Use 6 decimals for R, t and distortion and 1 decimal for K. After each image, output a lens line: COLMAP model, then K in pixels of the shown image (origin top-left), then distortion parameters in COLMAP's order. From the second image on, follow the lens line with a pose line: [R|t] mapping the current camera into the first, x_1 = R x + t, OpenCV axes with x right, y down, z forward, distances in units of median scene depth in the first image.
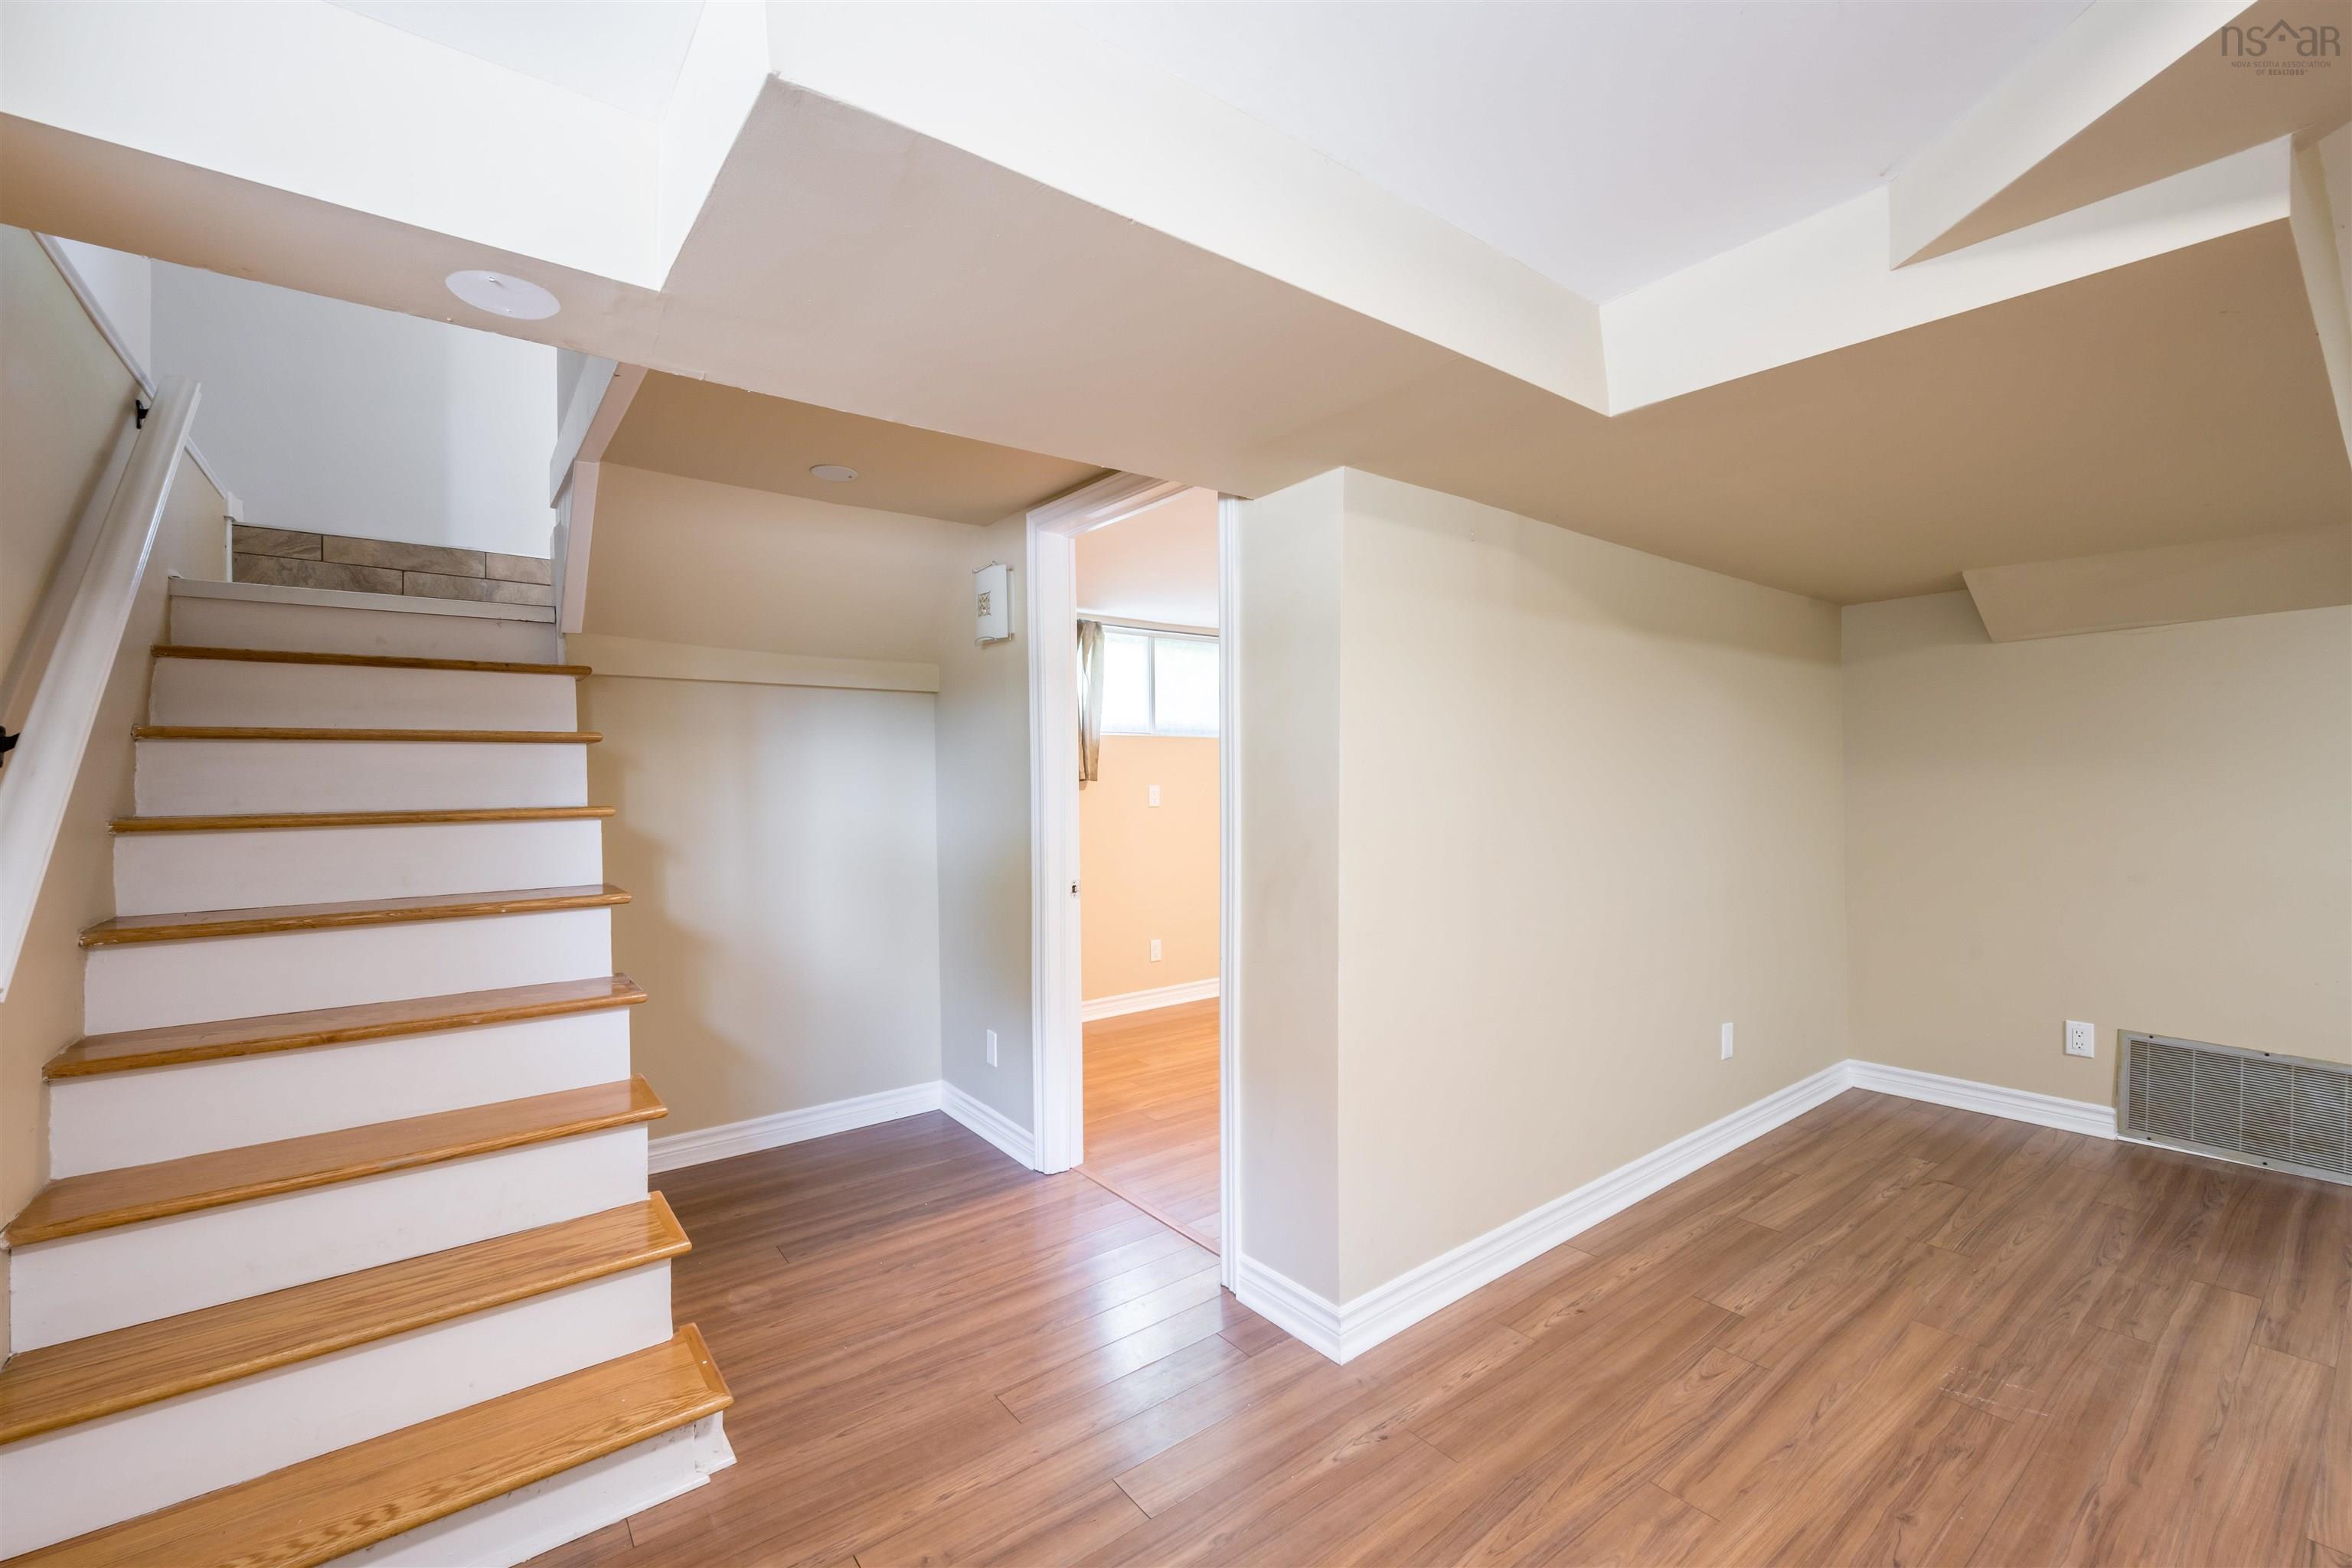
lens RADIAL K [[949.7, 0, 1175.0], [0, 949.7, 777.0], [0, 0, 1]] dist [-0.000513, 0.000212]
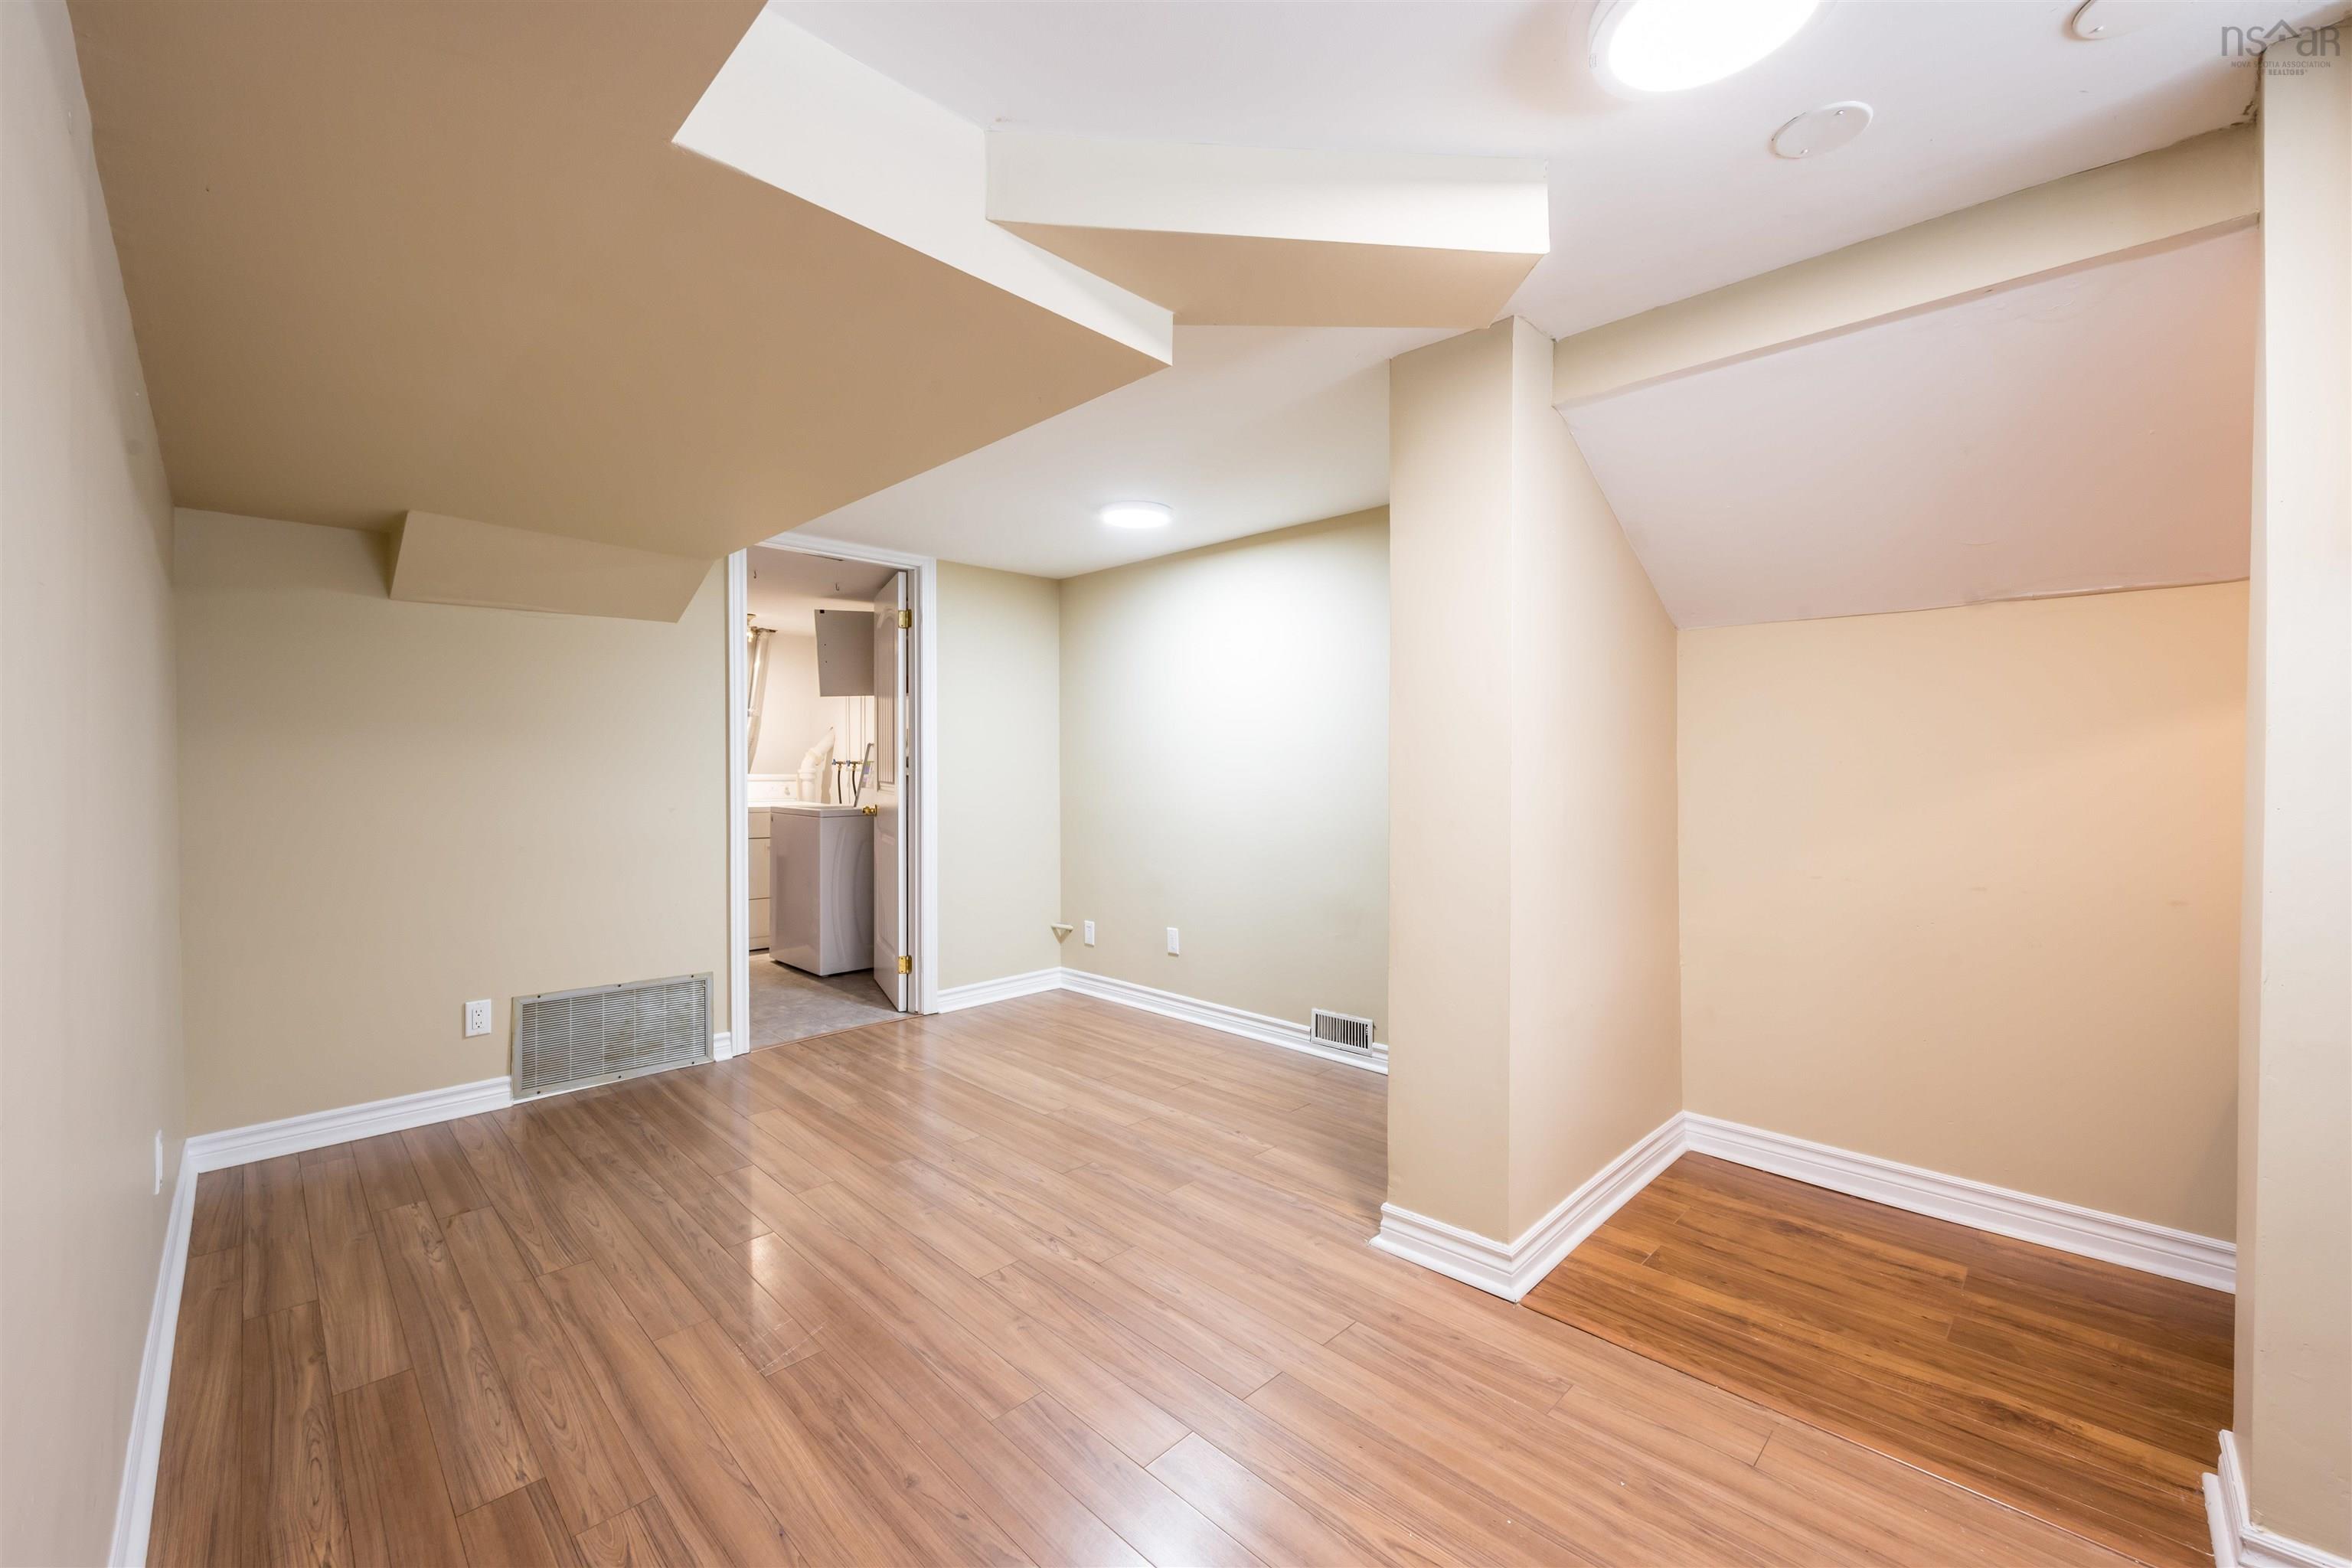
lens RADIAL K [[949.7, 0, 1175.0], [0, 949.7, 777.0], [0, 0, 1]] dist [-0.000513, 0.000212]
pose [[-0.125623, -0.000963, 0.992078, -0.129947], [-0.002576, 0.999996, 0.000644, 0.026422], [-0.992075, -0.002475, -0.125626, 0.460355]]
